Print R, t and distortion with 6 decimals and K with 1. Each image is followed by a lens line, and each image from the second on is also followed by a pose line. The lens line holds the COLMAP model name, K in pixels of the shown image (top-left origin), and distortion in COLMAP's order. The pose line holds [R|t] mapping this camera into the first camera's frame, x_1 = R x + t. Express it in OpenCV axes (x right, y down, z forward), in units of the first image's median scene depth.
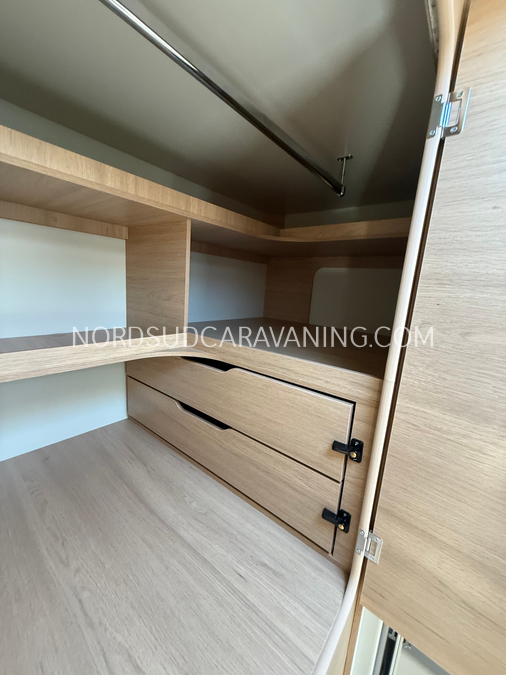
lens RADIAL K [[269.3, 0, 251.2], [0, 269.3, 336.8], [0, 0, 1]] dist [0.001572, -0.000656]
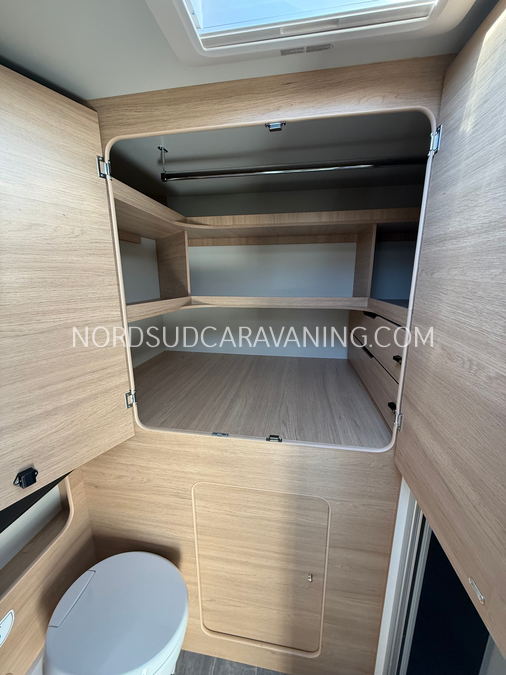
lens RADIAL K [[269.3, 0, 255.6], [0, 269.3, 339.3], [0, 0, 1]] dist [0.001572, -0.000656]
pose [[0.498908, 0.132104, -0.856528, 1.200337], [-0.123356, 0.989076, 0.080695, 0.266590], [0.857831, 0.065398, 0.509754, -0.501232]]
